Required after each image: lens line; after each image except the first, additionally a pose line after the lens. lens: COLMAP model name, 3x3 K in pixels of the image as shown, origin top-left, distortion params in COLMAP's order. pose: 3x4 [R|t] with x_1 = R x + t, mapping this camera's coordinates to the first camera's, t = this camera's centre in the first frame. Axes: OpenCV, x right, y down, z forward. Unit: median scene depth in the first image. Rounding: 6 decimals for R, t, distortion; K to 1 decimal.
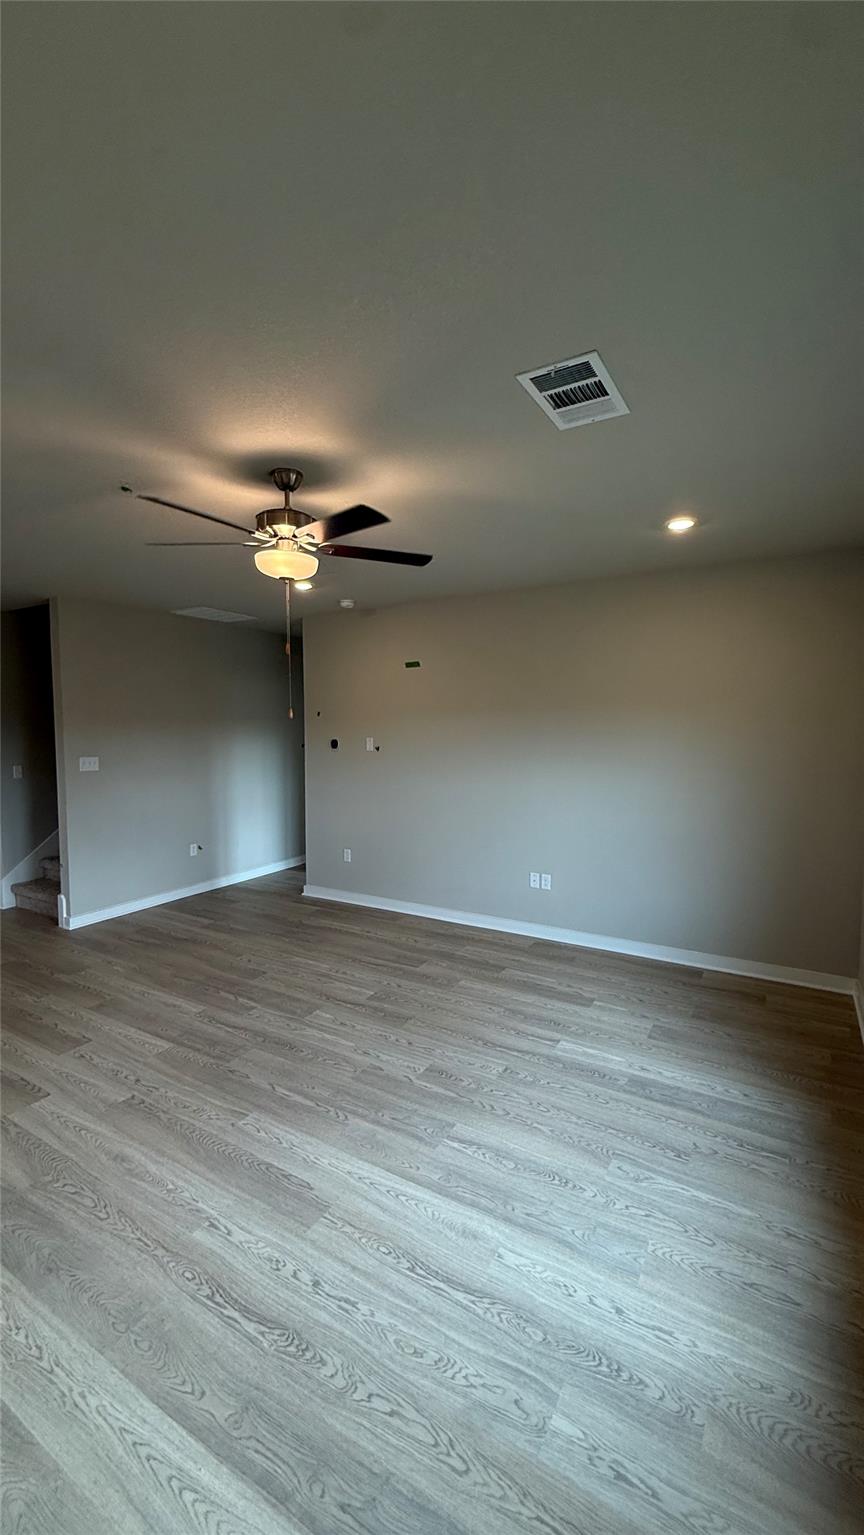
lens RADIAL K [[611.0, 0, 434.2], [0, 611.0, 766.6], [0, 0, 1]] dist [-0.003146, 0.001737]
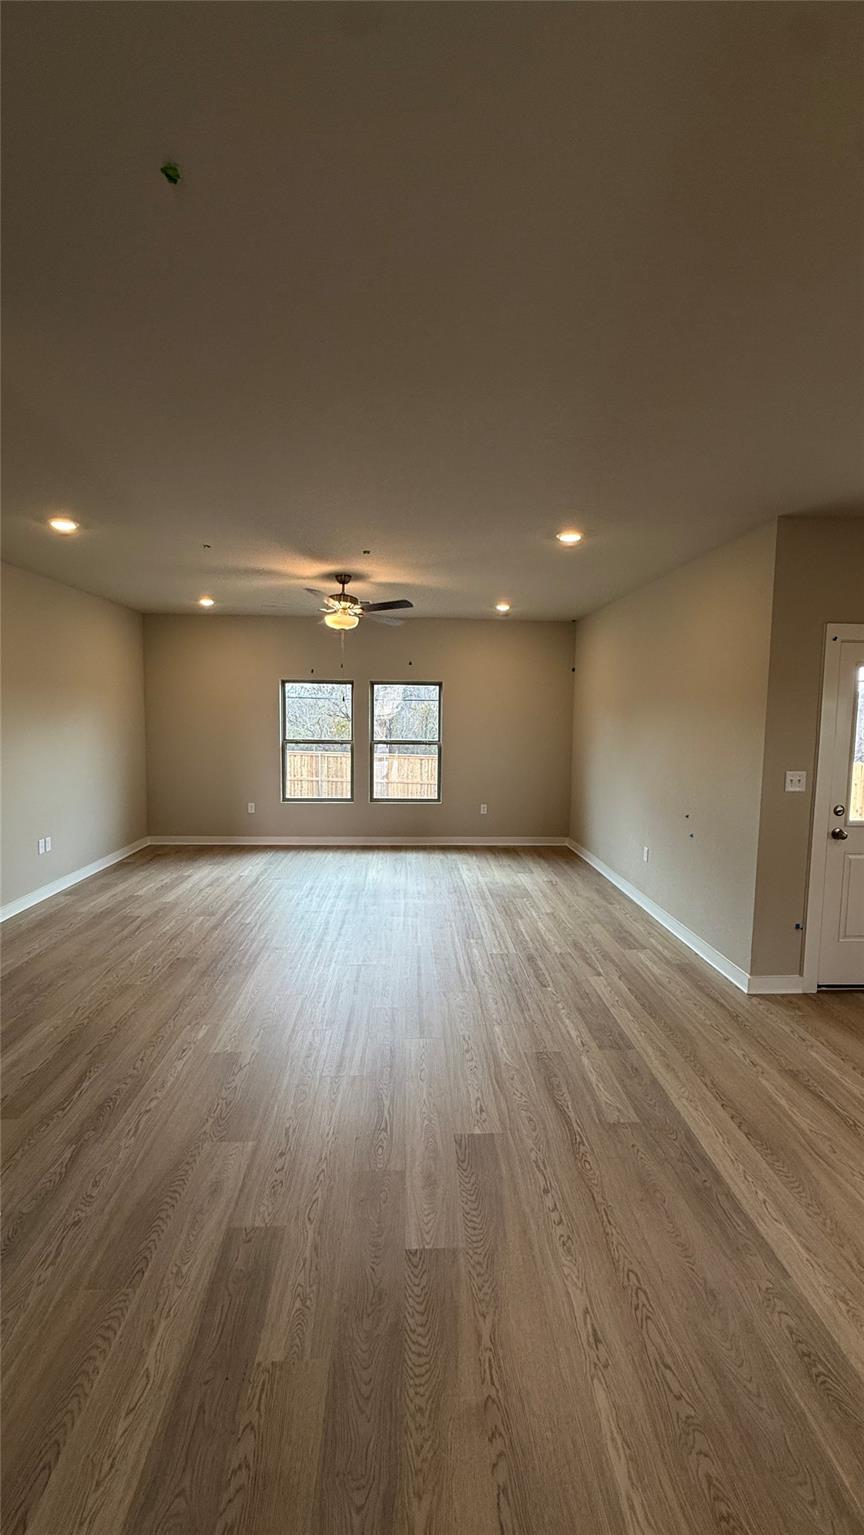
lens RADIAL K [[611.0, 0, 432.4], [0, 611.0, 764.7], [0, 0, 1]] dist [-0.003146, 0.001737]
pose [[-0.545094, -0.074763, 0.835034, -1.632434], [0.046398, 0.991799, 0.119086, -0.077219], [-0.837090, 0.103657, -0.537155, 1.472961]]
